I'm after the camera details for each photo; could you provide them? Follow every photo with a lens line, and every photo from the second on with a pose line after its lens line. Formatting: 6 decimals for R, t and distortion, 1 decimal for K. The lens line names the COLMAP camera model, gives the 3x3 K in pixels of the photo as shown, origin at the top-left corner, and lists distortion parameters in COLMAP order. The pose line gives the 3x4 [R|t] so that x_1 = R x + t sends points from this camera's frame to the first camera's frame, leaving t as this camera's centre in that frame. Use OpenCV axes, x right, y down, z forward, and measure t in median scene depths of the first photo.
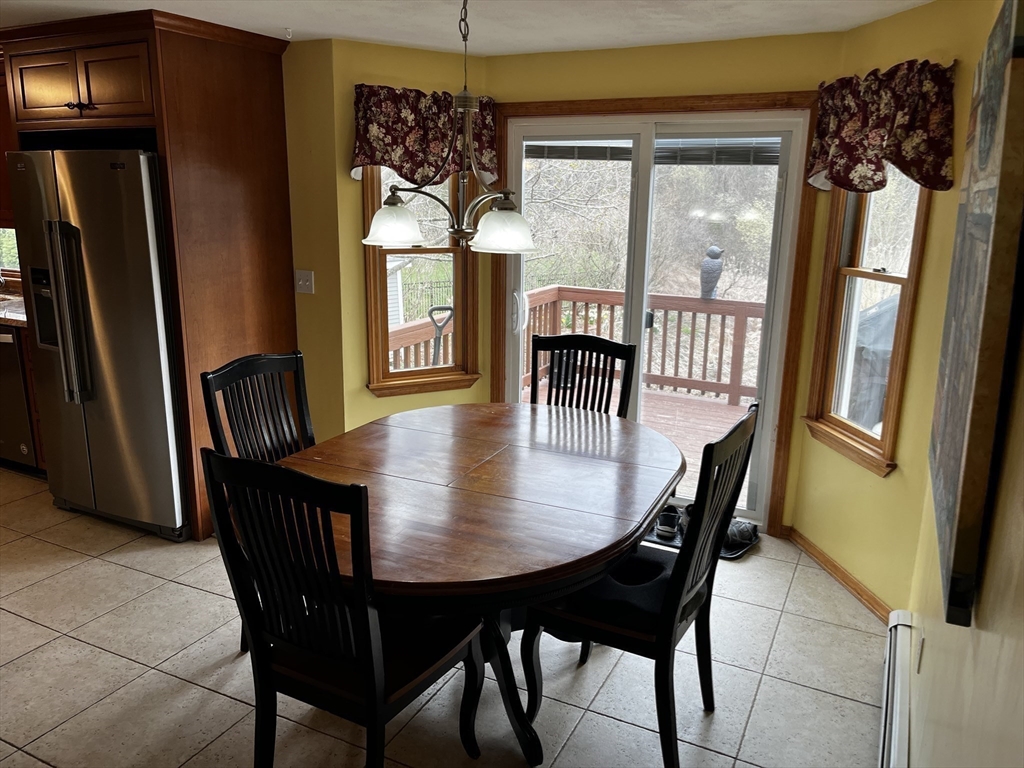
lens RADIAL K [[783.9, 0, 512.0], [0, 783.9, 384.0], [0, 0, 1]] dist [0.060672, -0.089917]
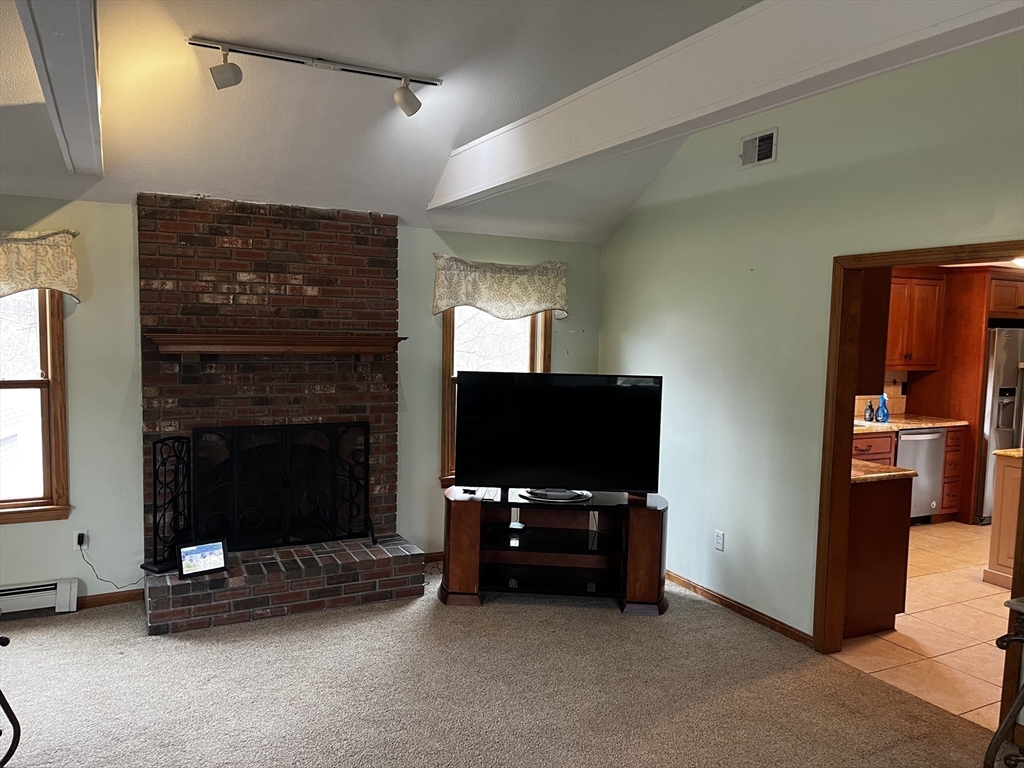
lens RADIAL K [[780.5, 0, 512.6], [0, 780.5, 389.1], [0, 0, 1]] dist [0.074140, -0.092572]
pose [[0.586989, -0.070554, 0.806515, -2.774509], [0.182286, 0.982133, -0.046753, -0.263859], [-0.788806, 0.174460, 0.589363, 0.792095]]
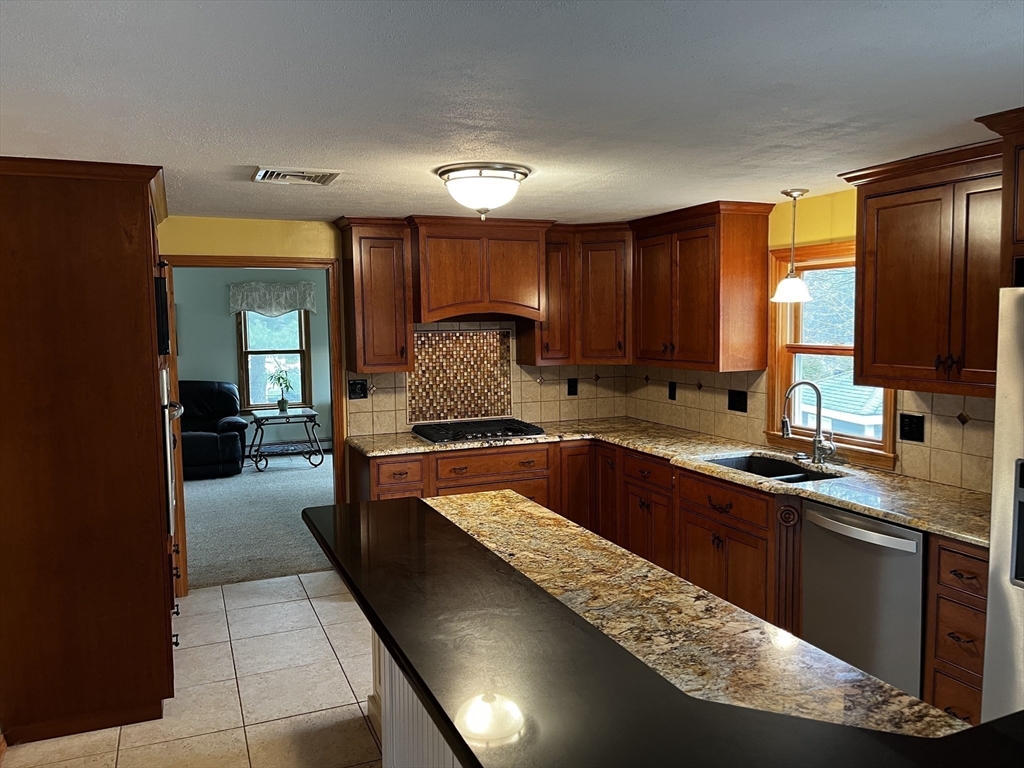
lens RADIAL K [[776.1, 0, 512.0], [0, 776.1, 384.0], [0, 0, 1]] dist [0.110335, -0.146628]
pose [[0.761692, 0.028059, -0.647331, -0.504943], [-0.129488, 0.985500, -0.109648, -0.085550], [0.634868, 0.167340, 0.754281, 0.241522]]
